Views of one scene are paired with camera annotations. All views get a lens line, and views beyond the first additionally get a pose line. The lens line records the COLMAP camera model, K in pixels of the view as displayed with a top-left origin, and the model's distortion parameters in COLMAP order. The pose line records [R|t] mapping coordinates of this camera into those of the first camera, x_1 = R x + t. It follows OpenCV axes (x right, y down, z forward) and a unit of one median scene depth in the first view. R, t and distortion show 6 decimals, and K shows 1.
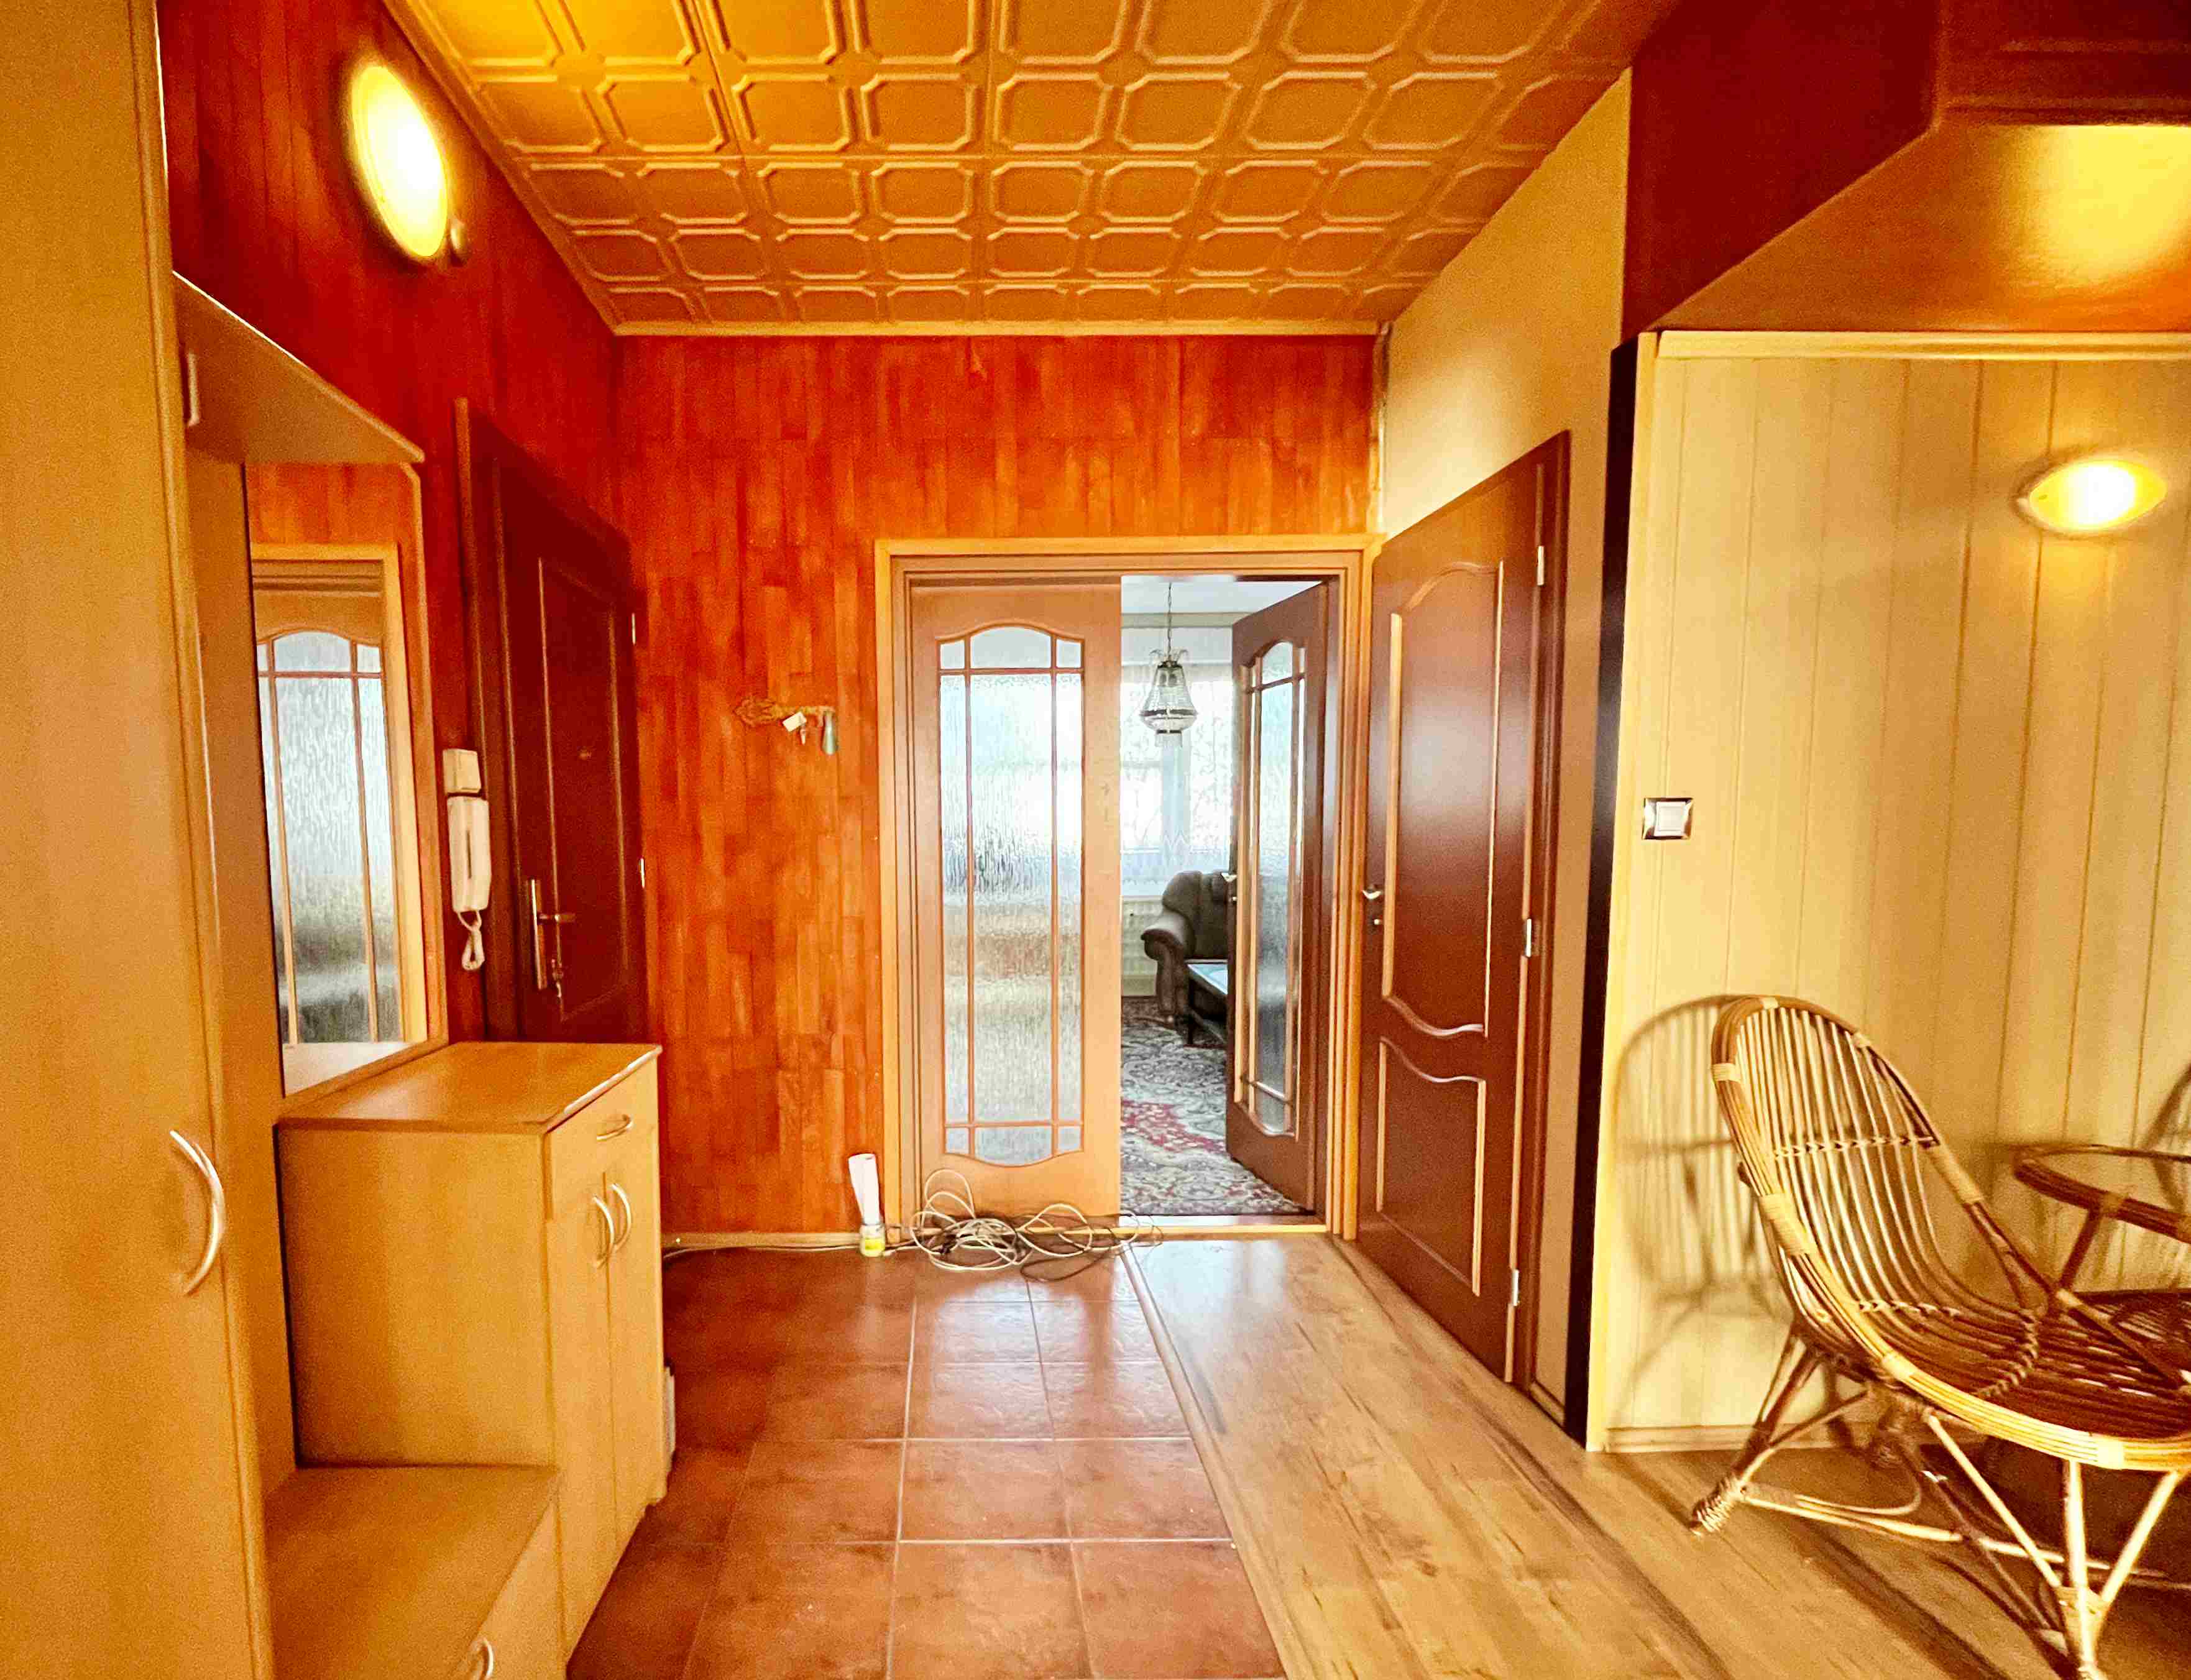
lens RADIAL K [[1027.4, 0, 965.6], [0, 1027.4, 919.2], [0, 0, 1]] dist [-0.002386, -0.001286]
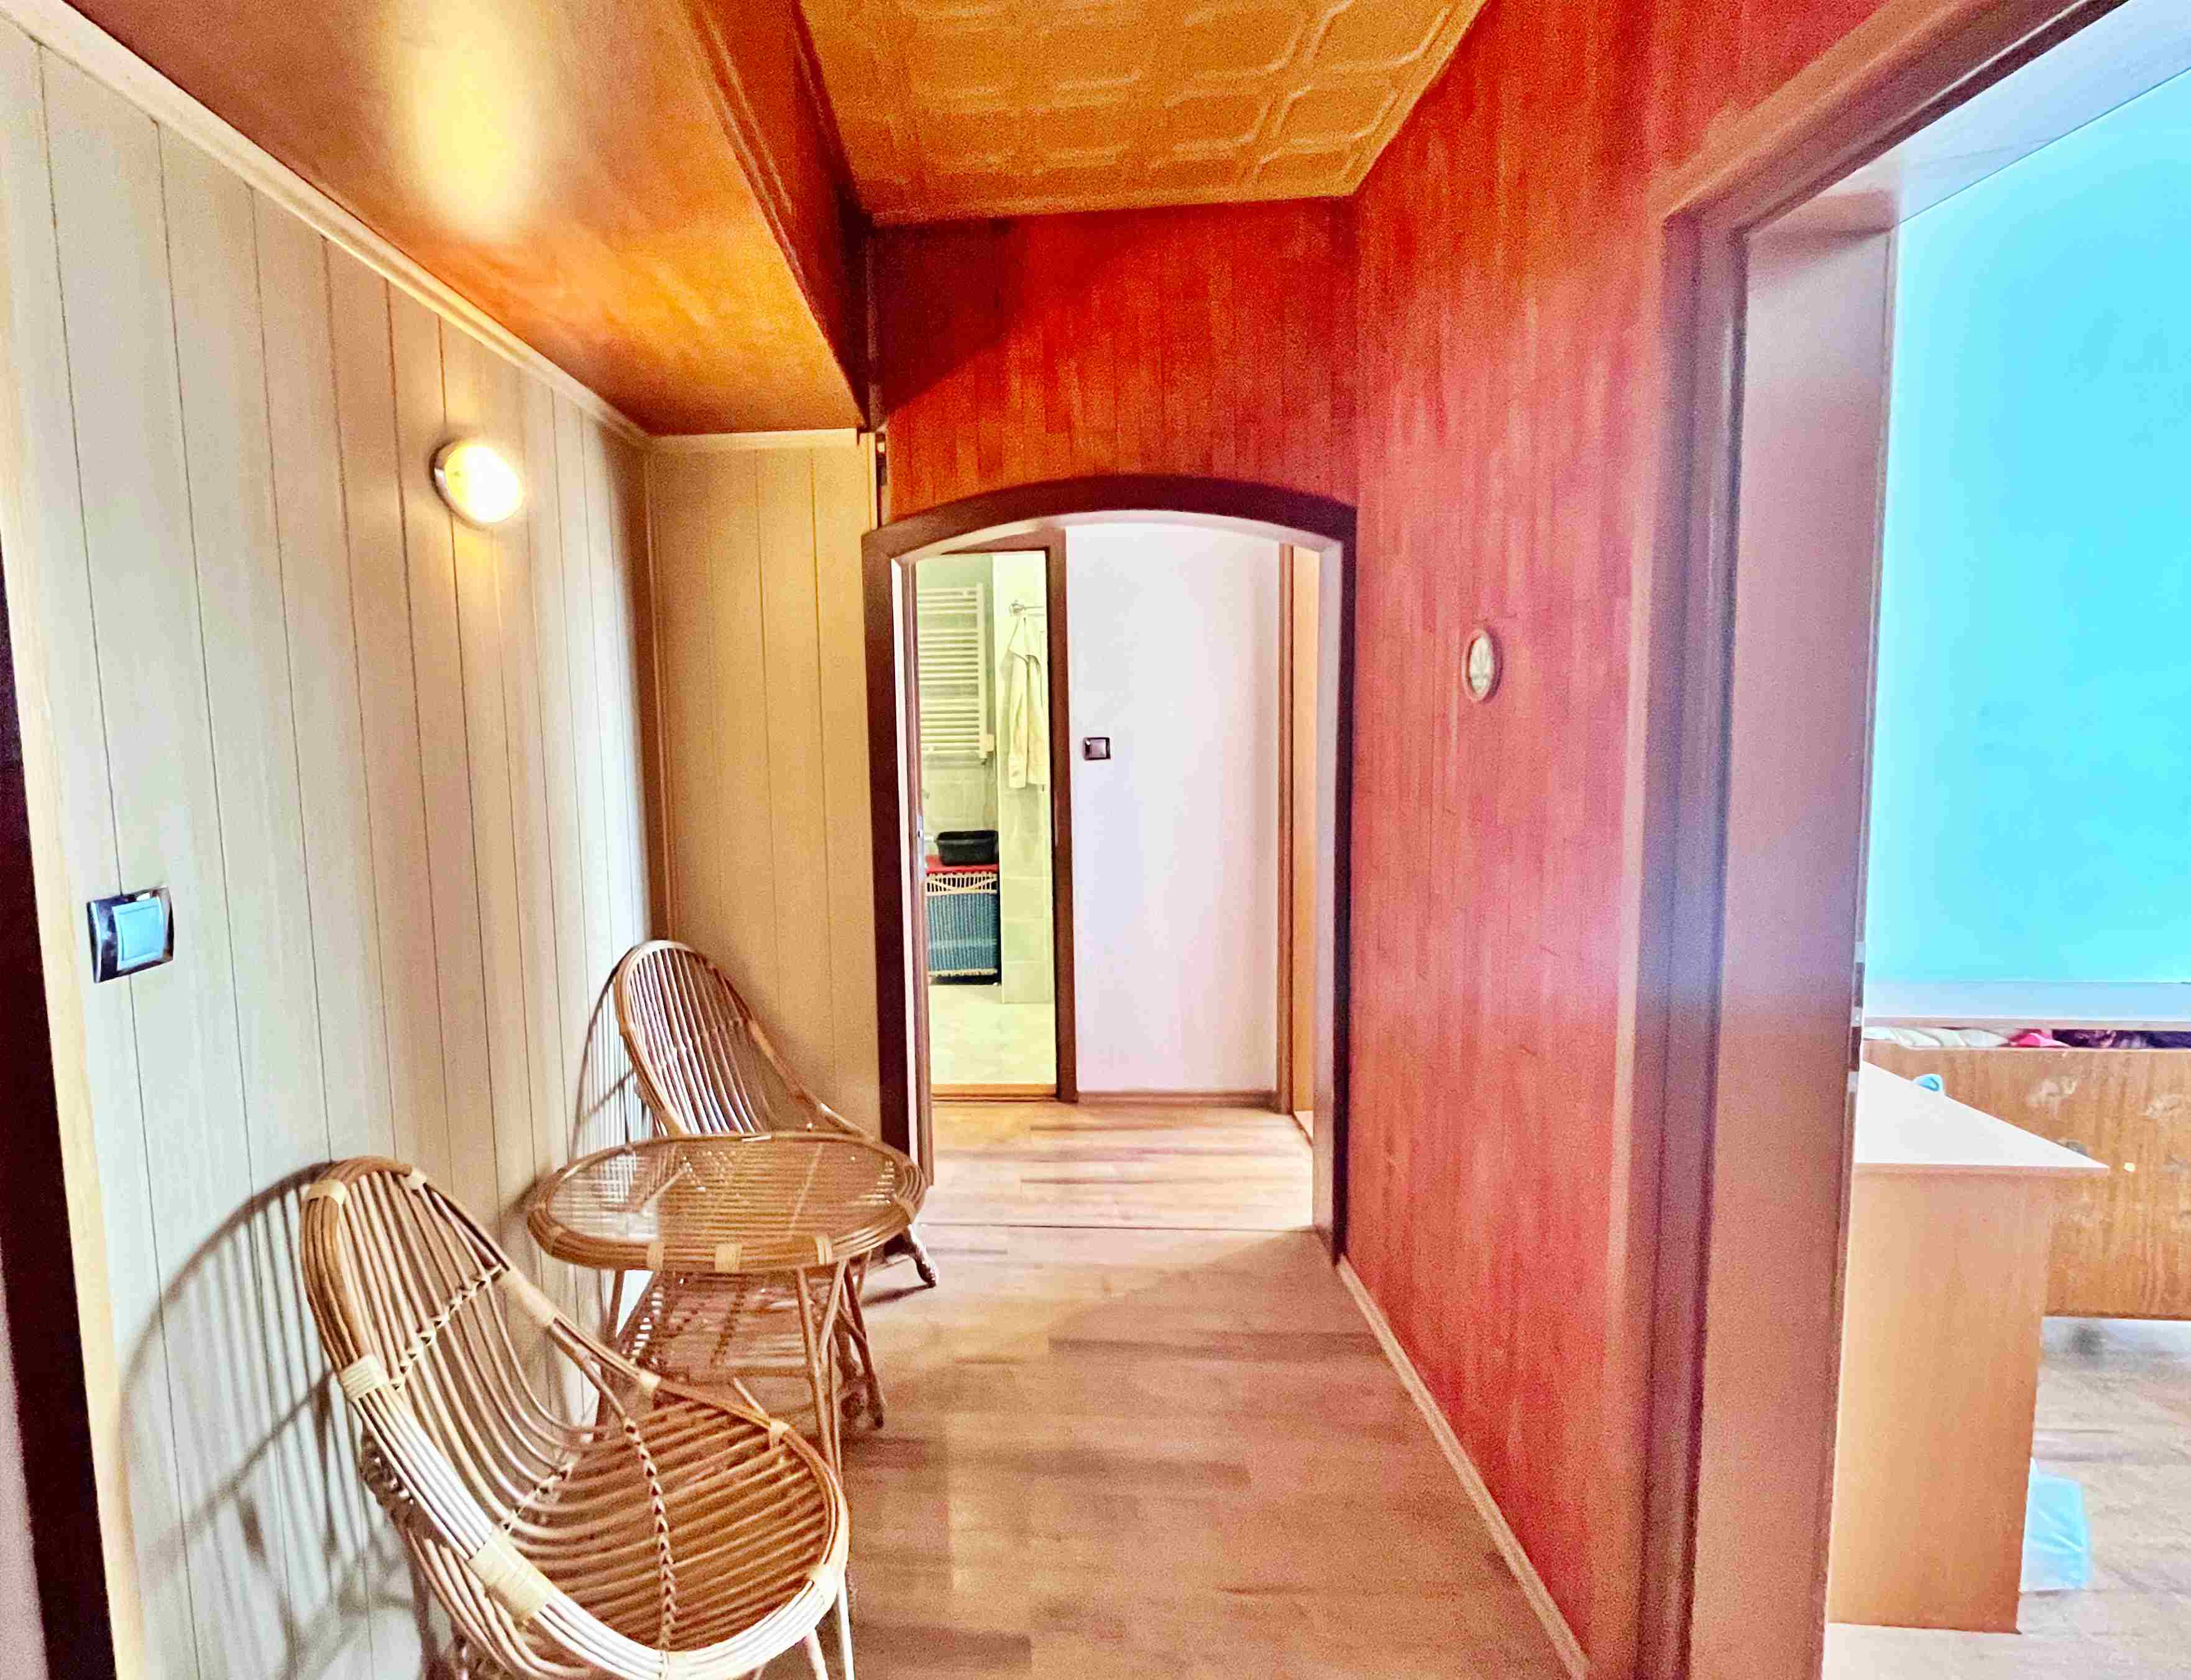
lens RADIAL K [[1036.4, 0, 895.7], [0, 1036.4, 801.4], [0, 0, 1]] dist [-0.004352, 0.000107]
pose [[0.120488, -0.084452, 0.989116, 0.145451], [0.118939, 0.990426, 0.070076, -0.104594], [-0.985564, 0.109201, 0.129379, 0.365664]]
